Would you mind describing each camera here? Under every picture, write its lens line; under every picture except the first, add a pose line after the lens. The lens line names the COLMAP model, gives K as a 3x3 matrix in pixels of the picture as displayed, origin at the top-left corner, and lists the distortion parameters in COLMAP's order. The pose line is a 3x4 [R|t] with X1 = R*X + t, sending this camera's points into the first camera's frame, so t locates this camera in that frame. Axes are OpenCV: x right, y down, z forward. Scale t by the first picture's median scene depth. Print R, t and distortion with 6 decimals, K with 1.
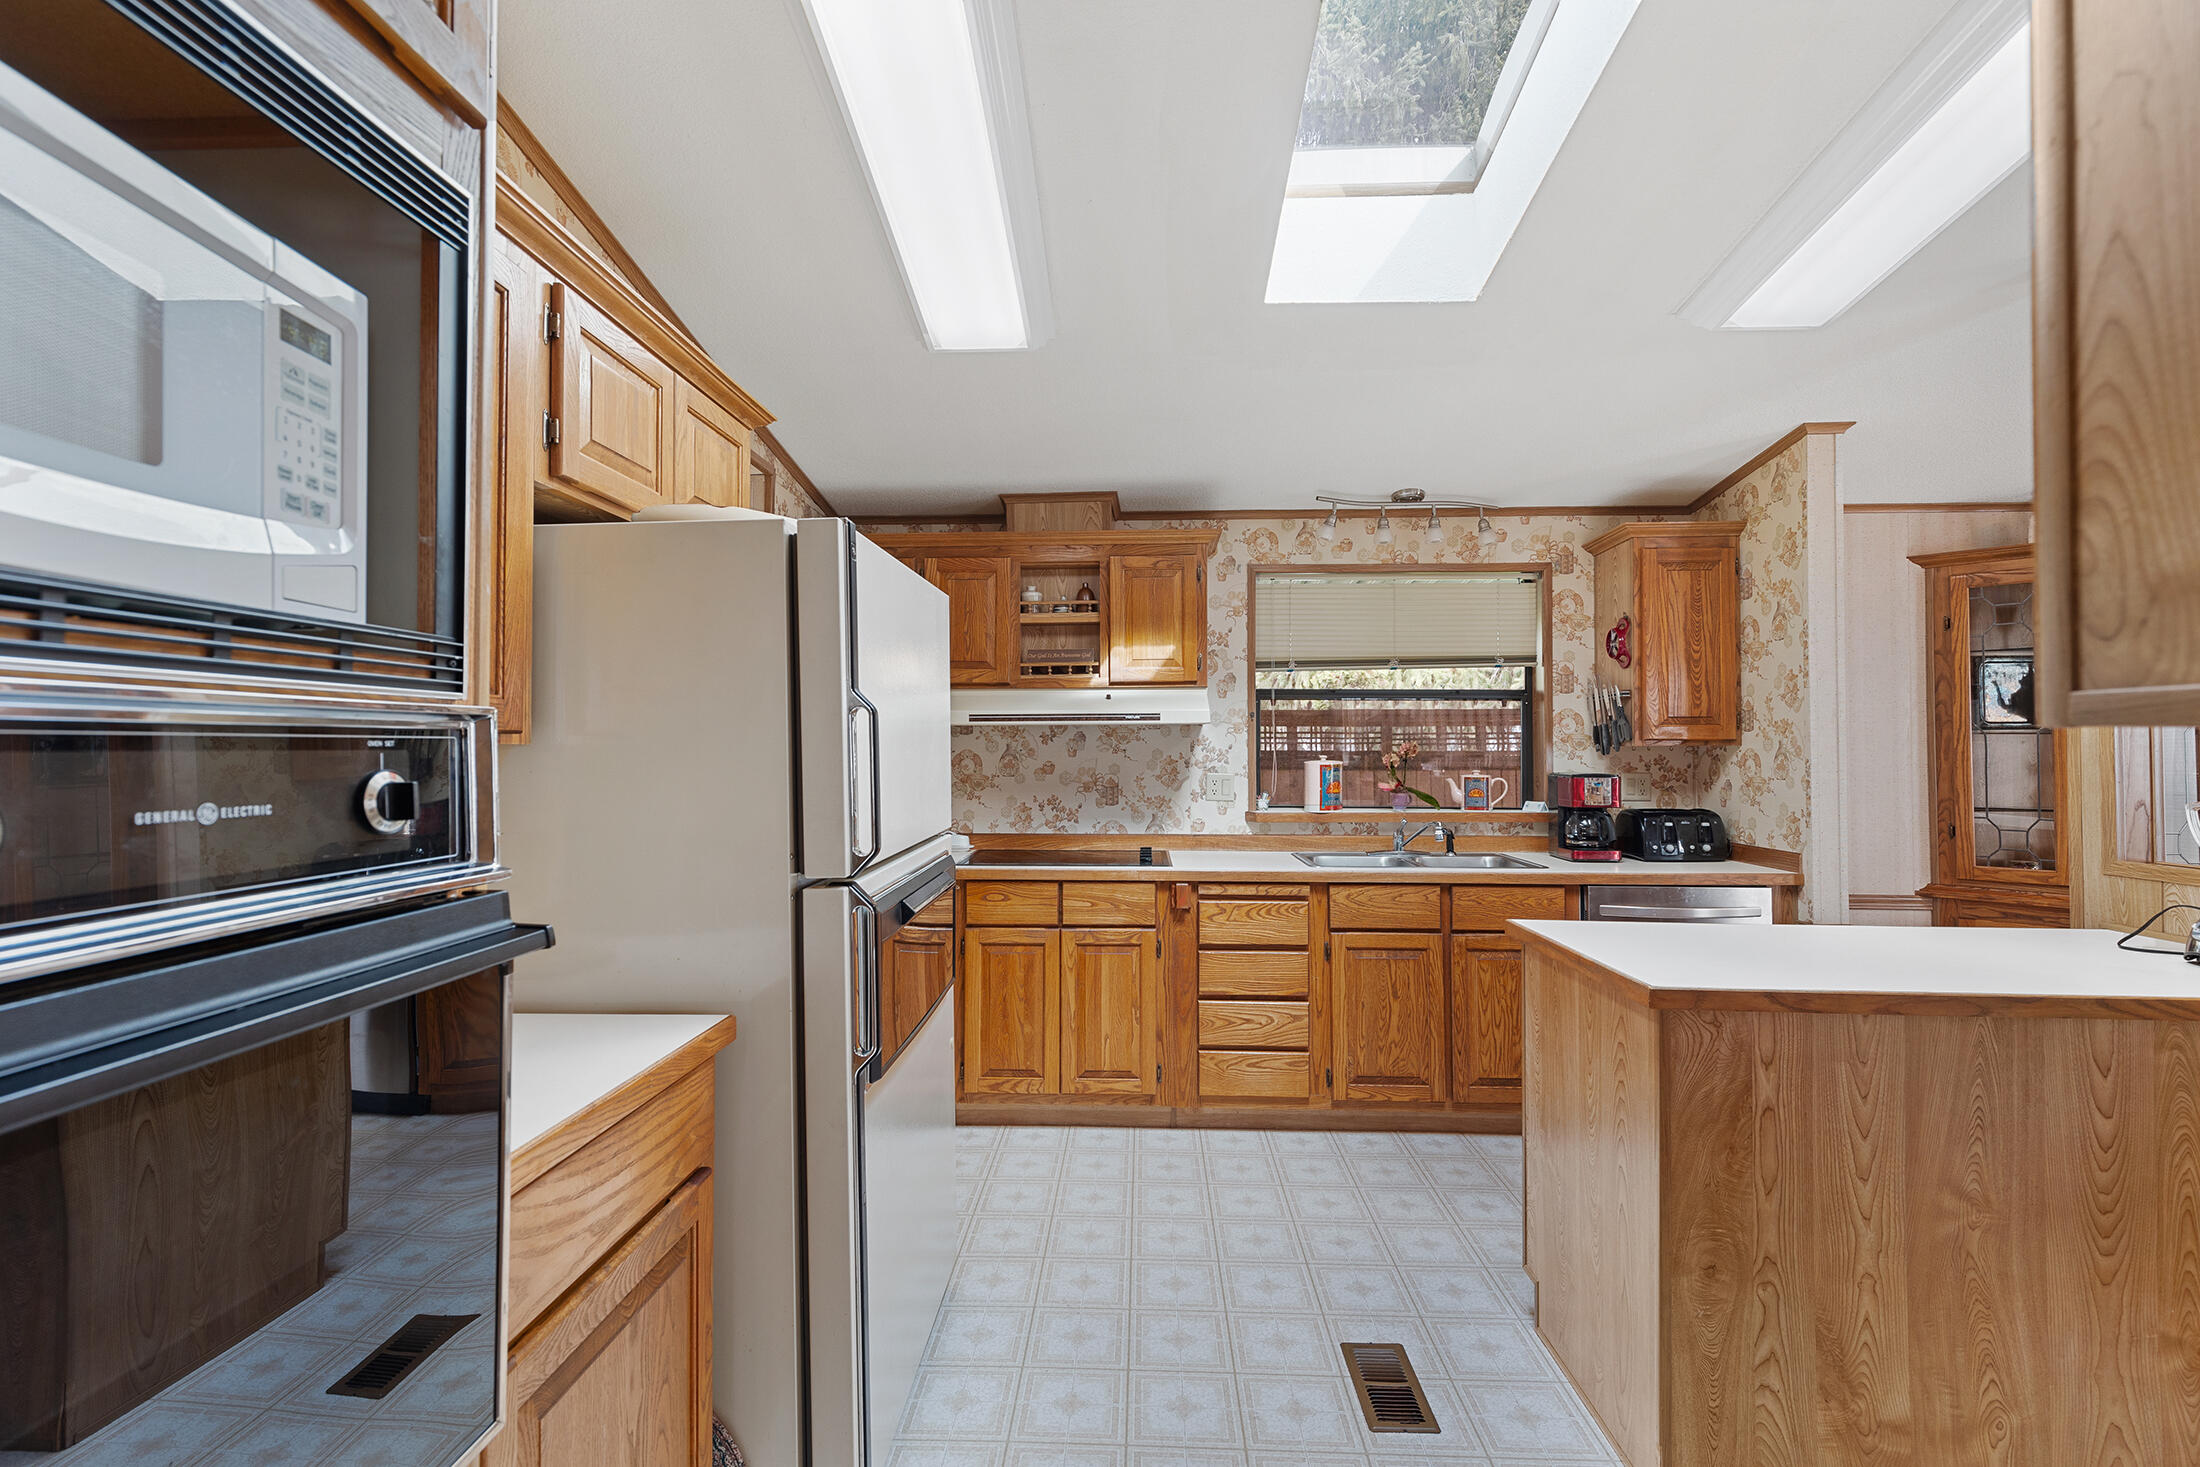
lens RADIAL K [[984.2, 0, 1100.0], [0, 984.2, 733.5], [0, 0, 1]] dist [0.000601, 0.000173]
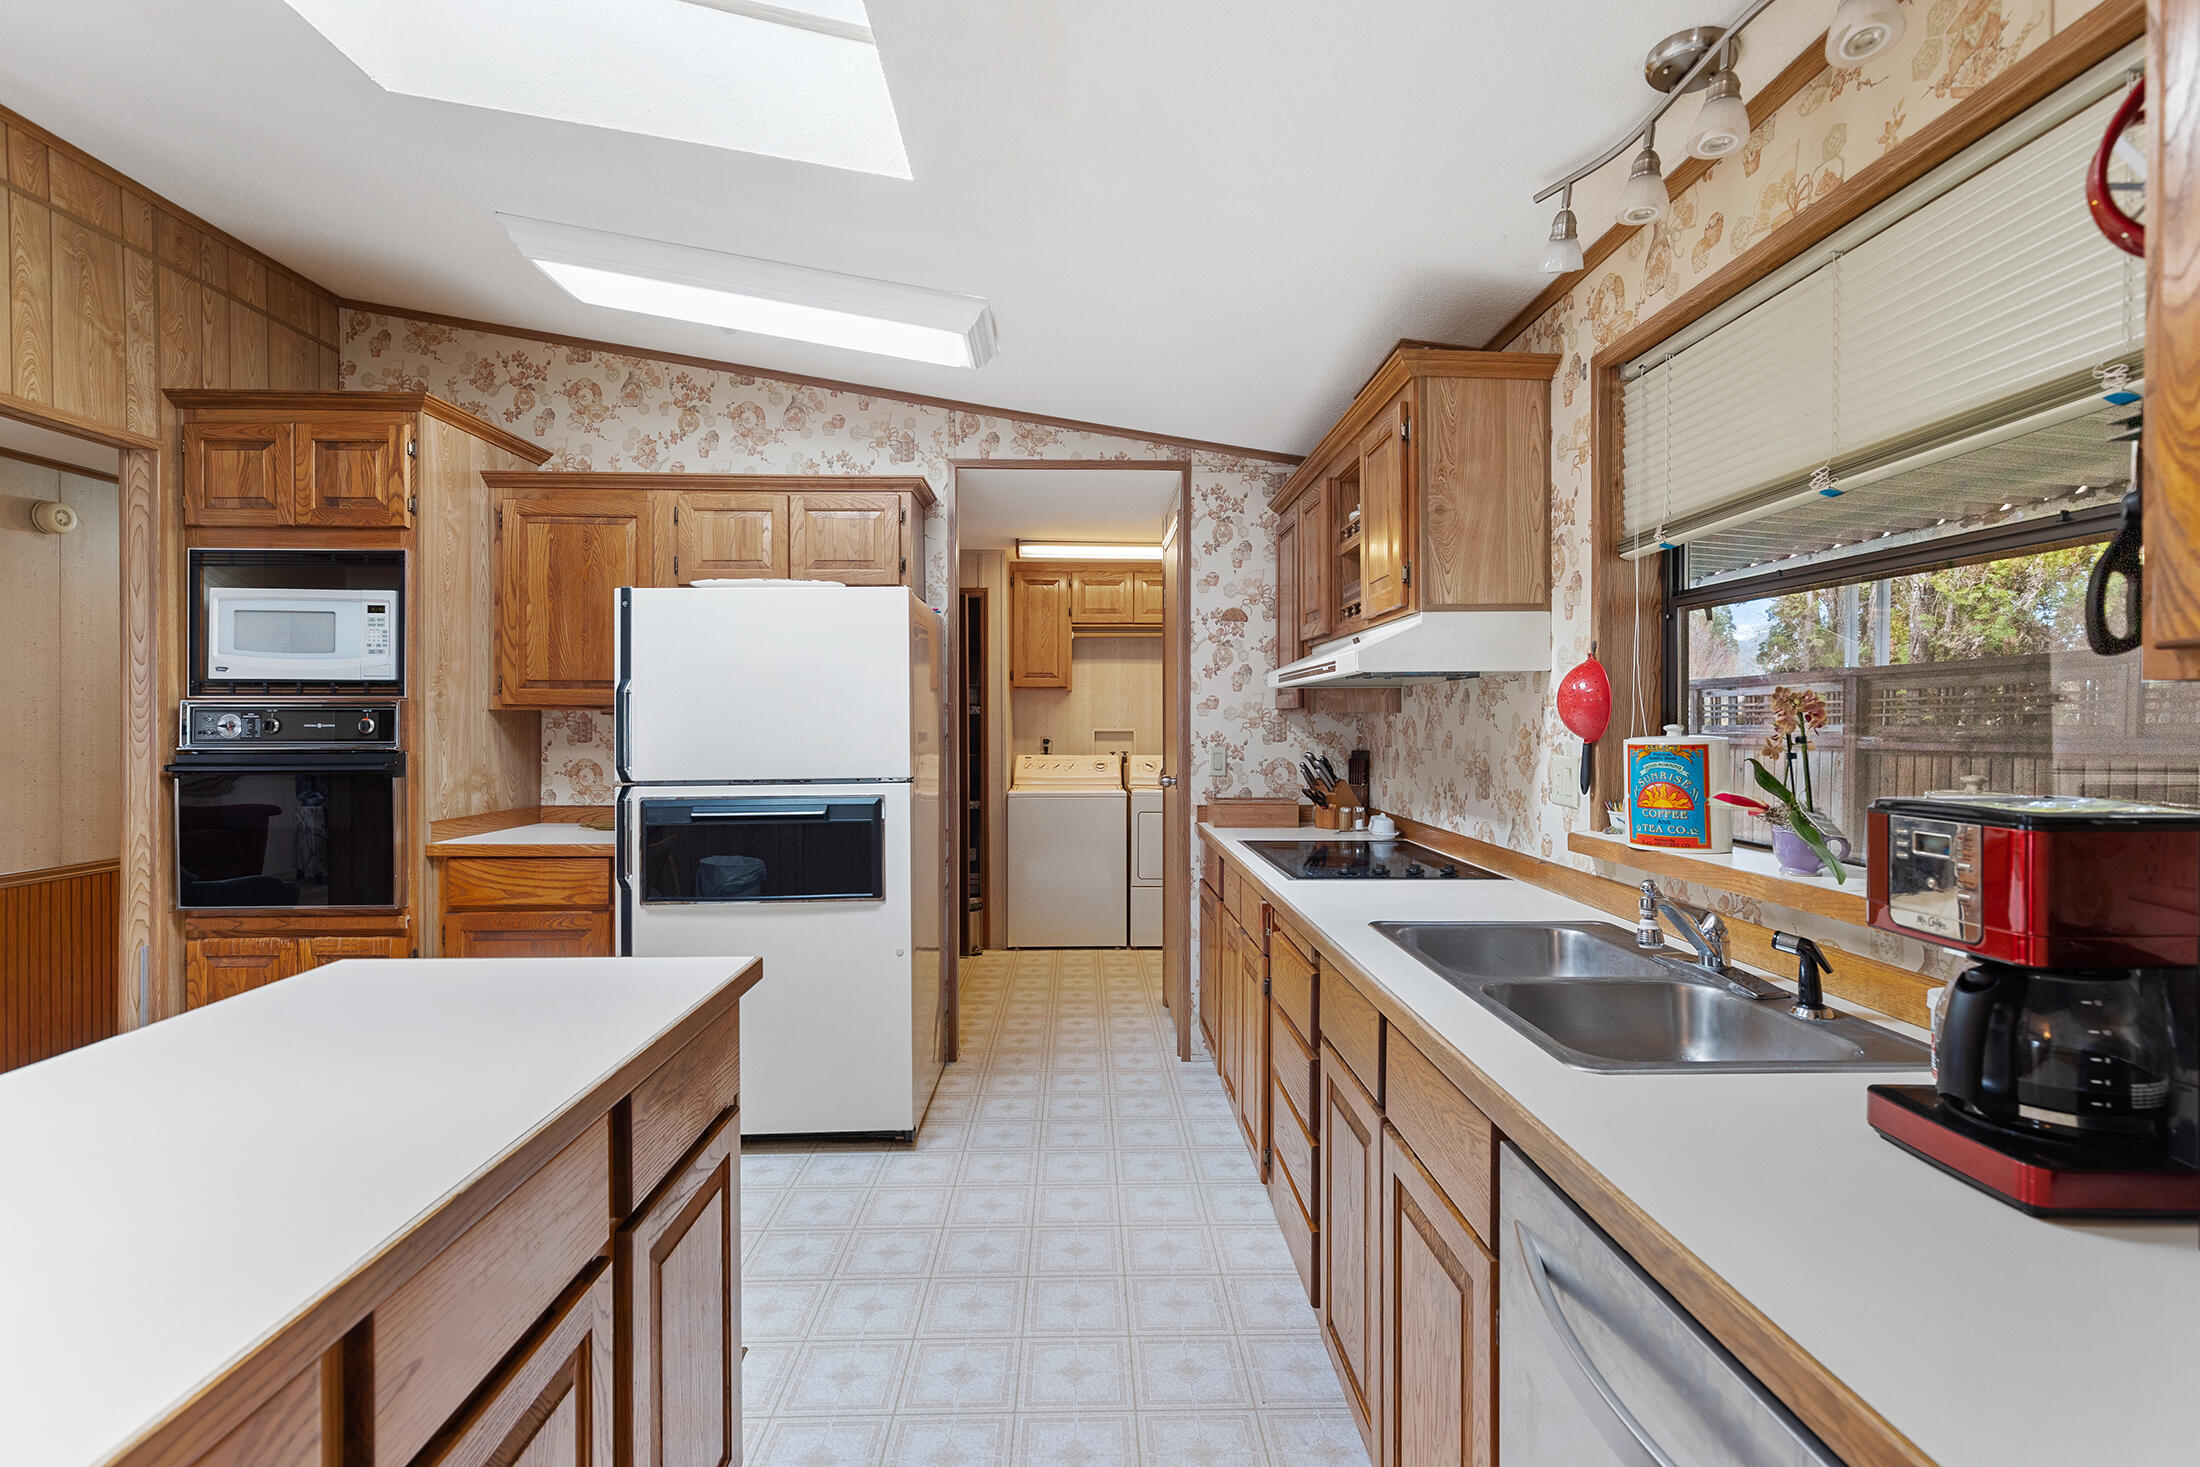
lens RADIAL K [[1002.1, 0, 1100.0], [0, 1002.1, 733.5], [0, 0, 1]] dist [0.001143, 0.026168]
pose [[0.064003, 0.014465, -0.997845, 0.672004], [0.012359, 0.999807, 0.015286, 0.015516], [0.997873, -0.013310, 0.063812, 0.700844]]
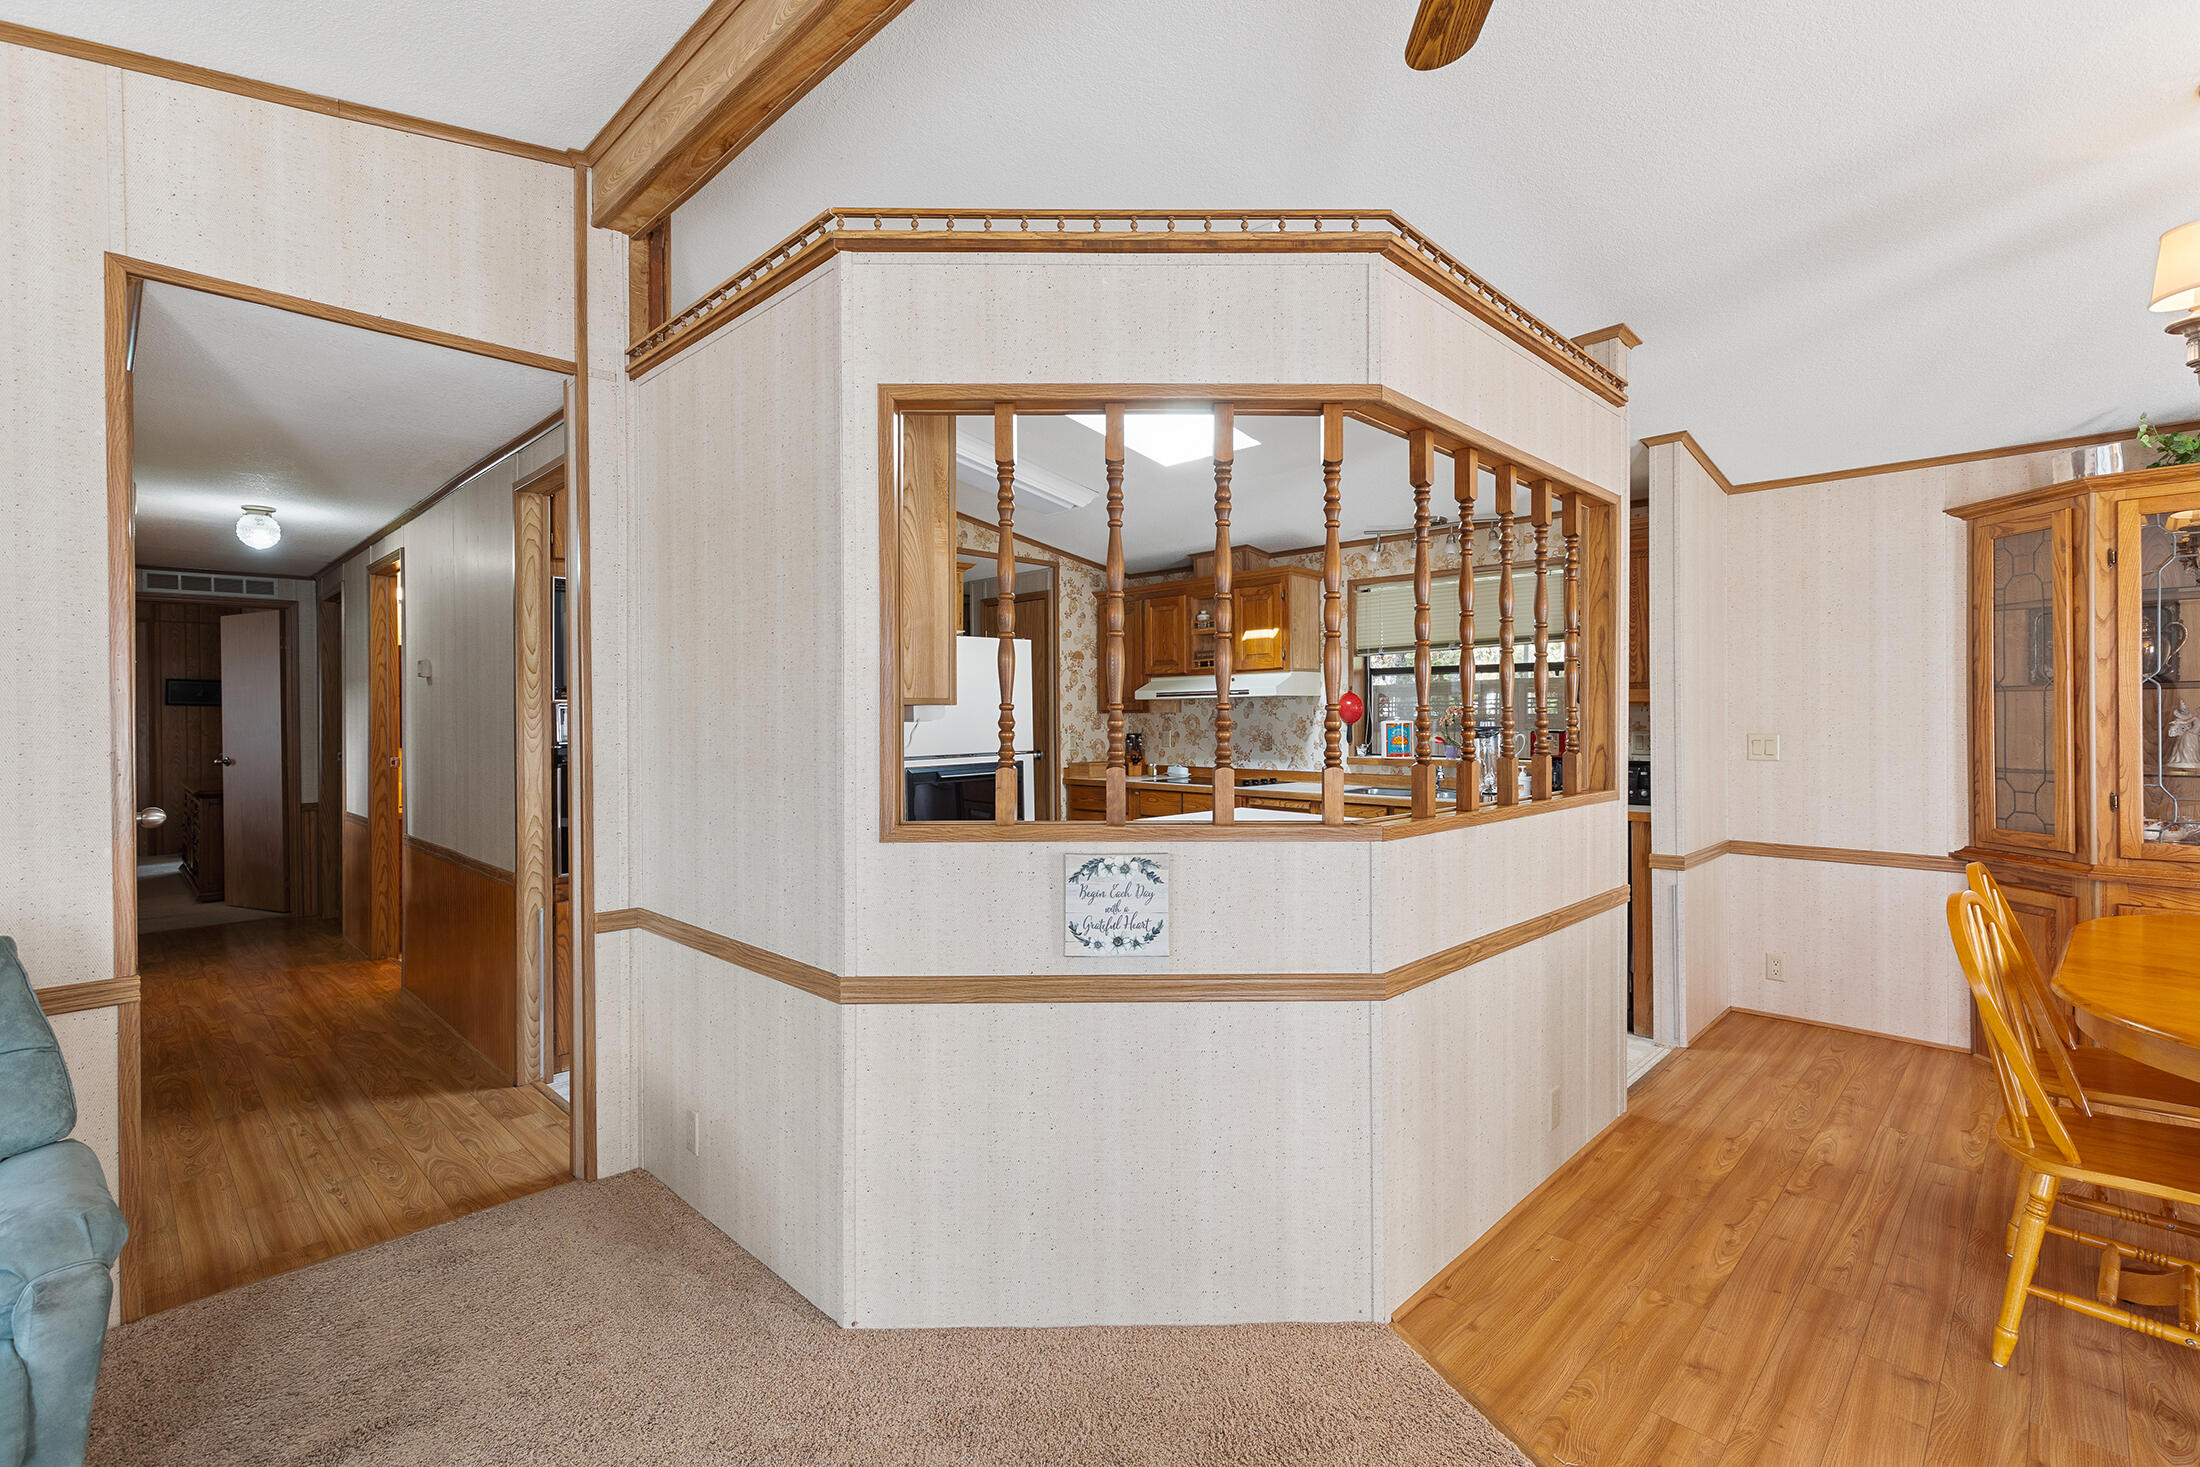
lens RADIAL K [[1002.1, 0, 1100.0], [0, 1002.1, 733.5], [0, 0, 1]] dist [0.001143, 0.026168]
pose [[0.743586, 0.007721, -0.668595, 0.842013], [0.013515, 0.999555, 0.026574, 0.002990], [0.668503, -0.028797, 0.743152, -0.300687]]
